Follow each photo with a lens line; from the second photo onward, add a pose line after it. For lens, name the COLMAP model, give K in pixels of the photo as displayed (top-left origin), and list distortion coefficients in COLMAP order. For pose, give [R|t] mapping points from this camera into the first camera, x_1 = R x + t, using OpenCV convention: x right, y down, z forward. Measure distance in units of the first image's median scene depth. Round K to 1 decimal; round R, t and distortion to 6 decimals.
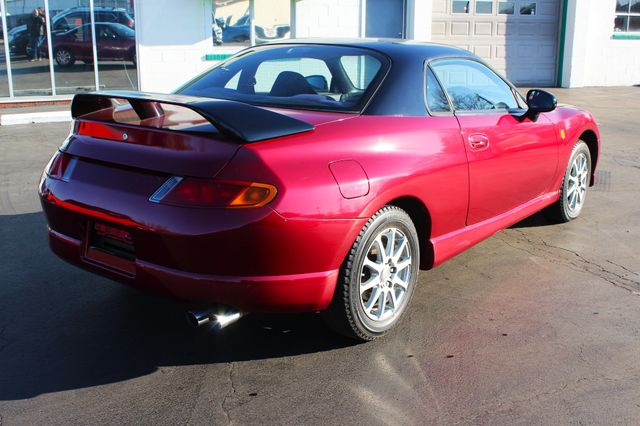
lens RADIAL K [[763.4, 0, 320.0], [0, 763.4, 213.0], [0, 0, 1]] dist [-0.122921, 0.071057]
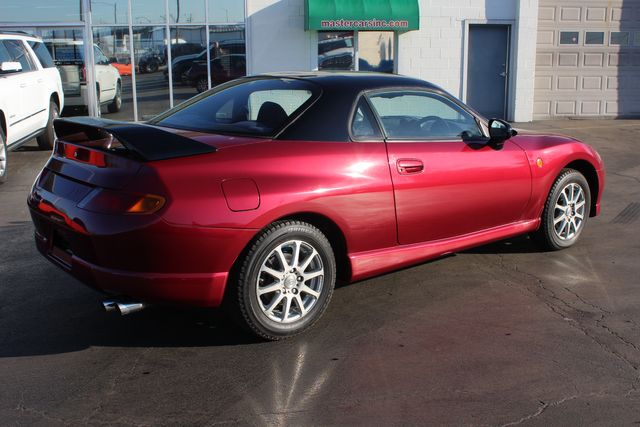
lens RADIAL K [[763.4, 0, 320.0], [0, 763.4, 213.5], [0, 0, 1]] dist [-0.122921, 0.071057]
pose [[0.972399, 0.037147, -0.230347, 0.376957], [-0.045784, 0.998430, -0.032263, 0.014204], [0.228787, 0.041919, 0.972574, -0.082546]]
